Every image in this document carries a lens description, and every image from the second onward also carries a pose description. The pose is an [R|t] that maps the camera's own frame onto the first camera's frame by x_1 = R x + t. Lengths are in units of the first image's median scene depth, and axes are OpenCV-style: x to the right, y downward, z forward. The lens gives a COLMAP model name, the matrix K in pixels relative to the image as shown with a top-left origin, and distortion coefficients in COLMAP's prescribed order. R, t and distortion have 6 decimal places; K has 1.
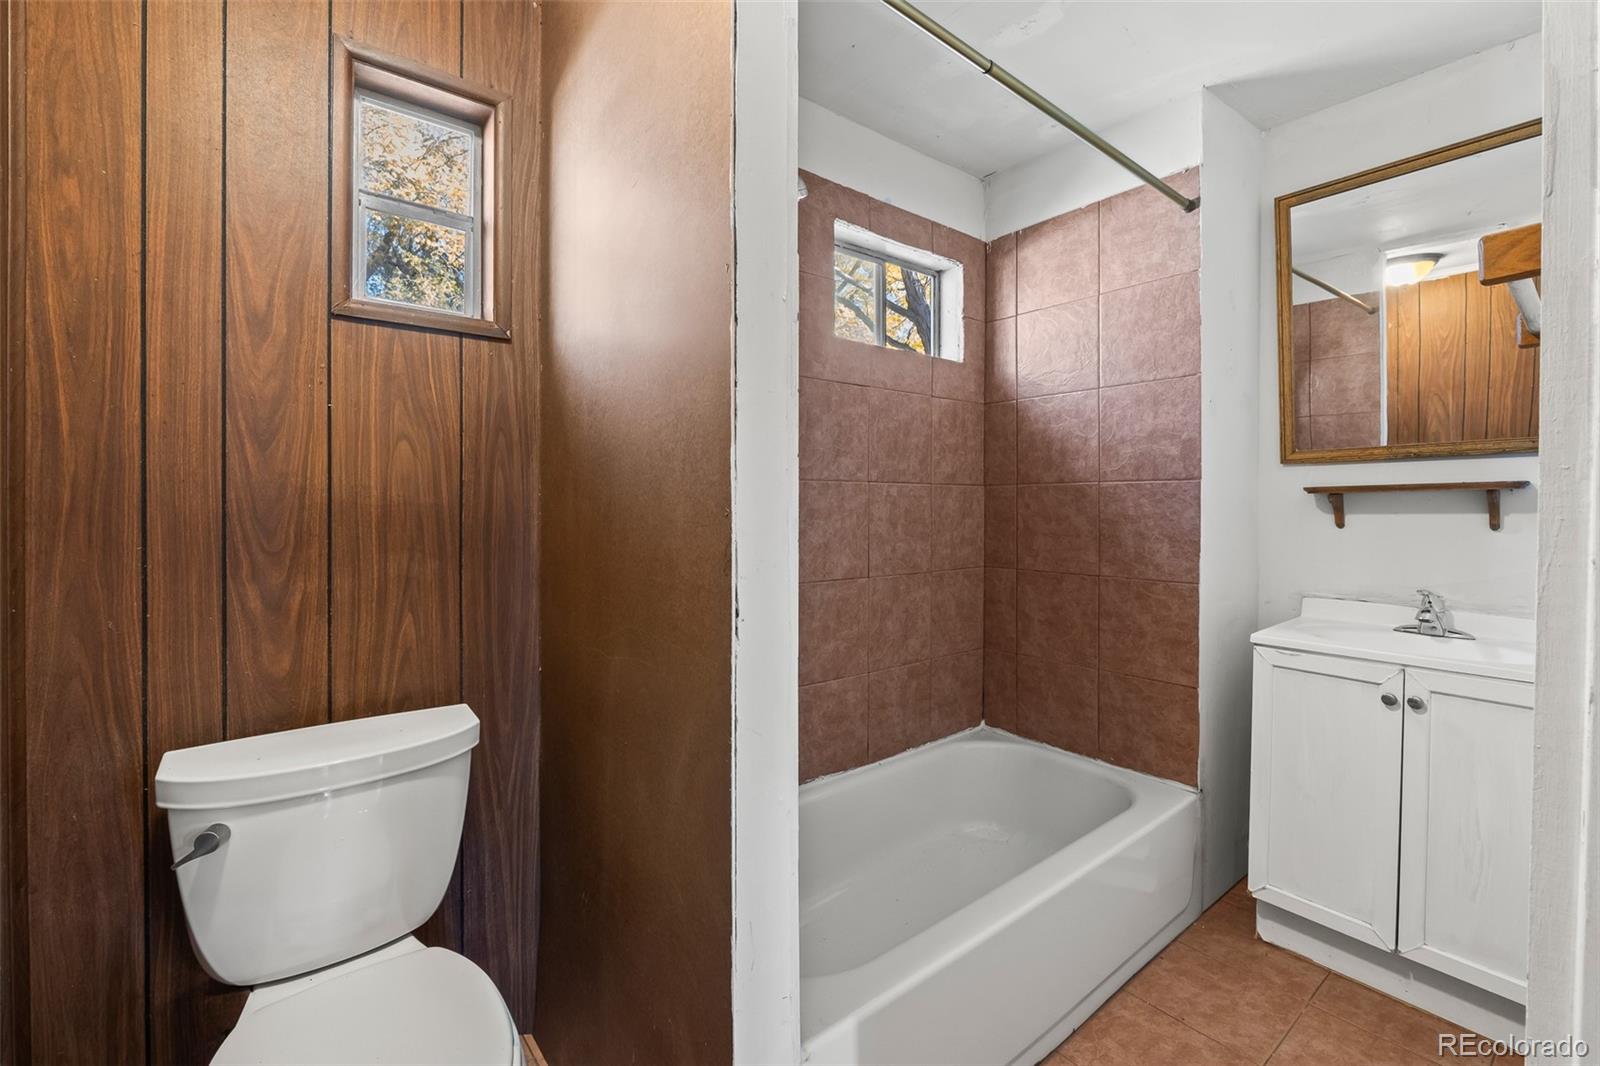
lens RADIAL K [[672.5, 0, 839.0], [0, 672.5, 502.1], [0, 0, 1]] dist [-0.006283, -0.000261]
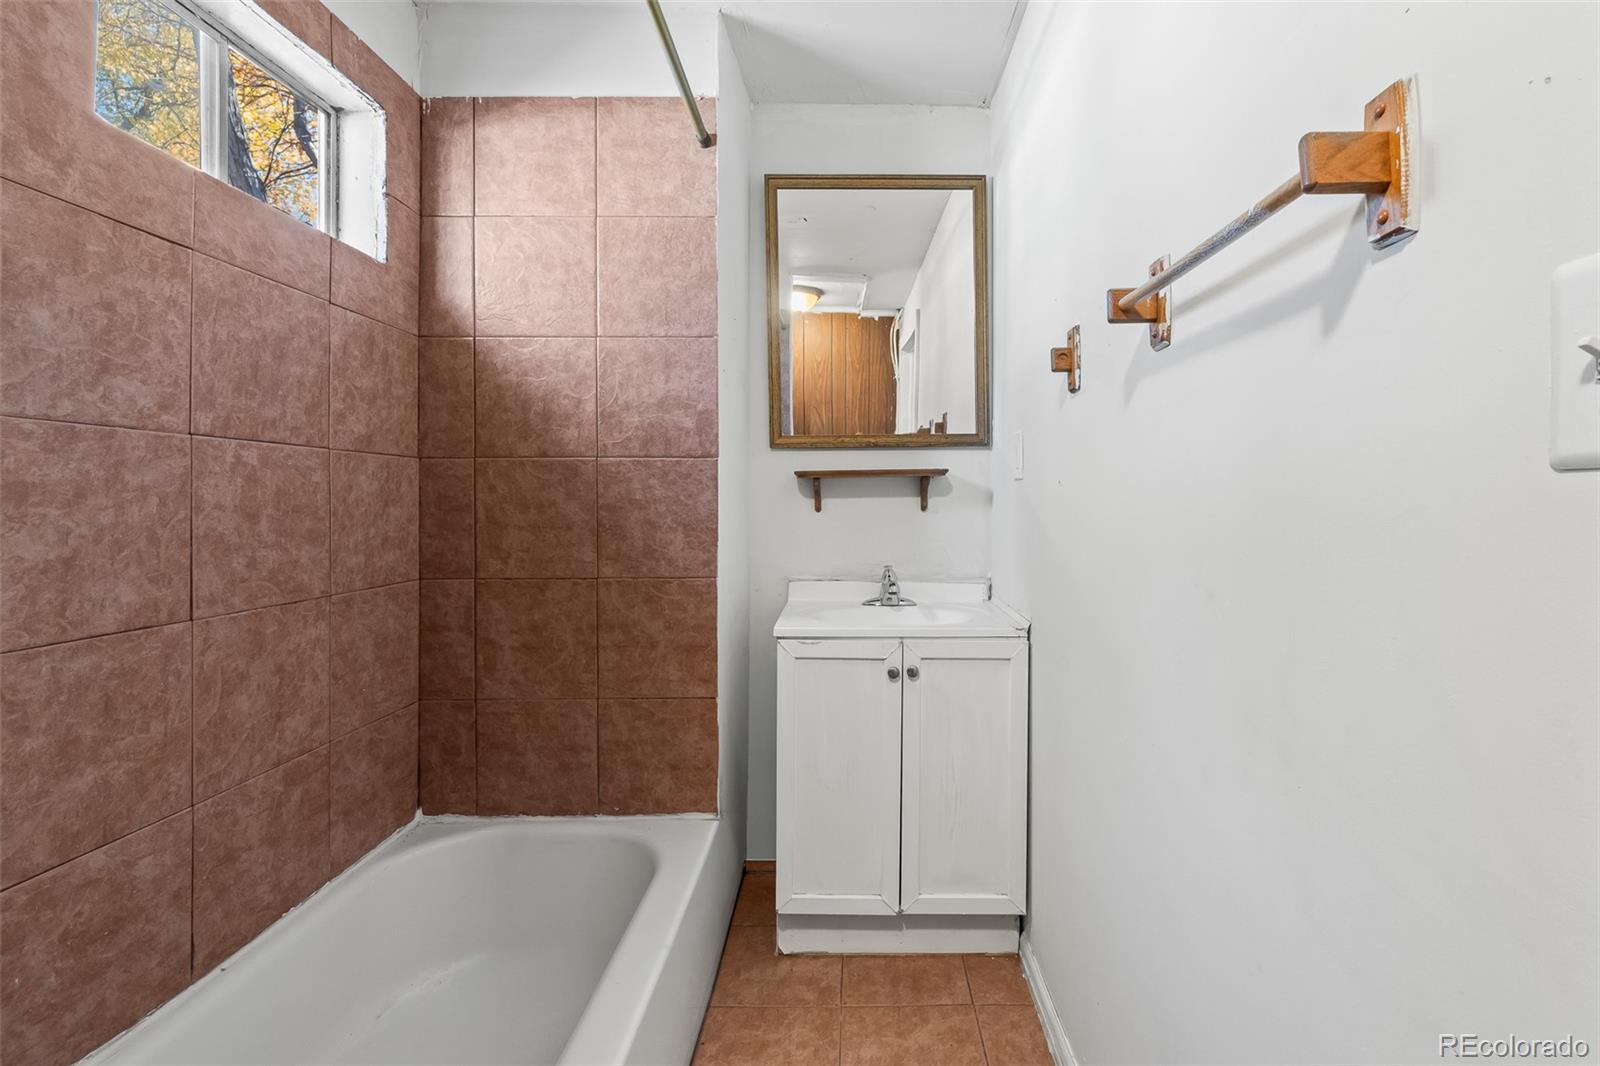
lens RADIAL K [[672.5, 0, 839.0], [0, 672.5, 502.1], [0, 0, 1]] dist [-0.006283, -0.000261]
pose [[0.654352, -0.001963, 0.756187, -0.017230], [-0.000197, 0.999996, 0.002766, 0.019787], [-0.756190, -0.001959, 0.654350, 0.282384]]
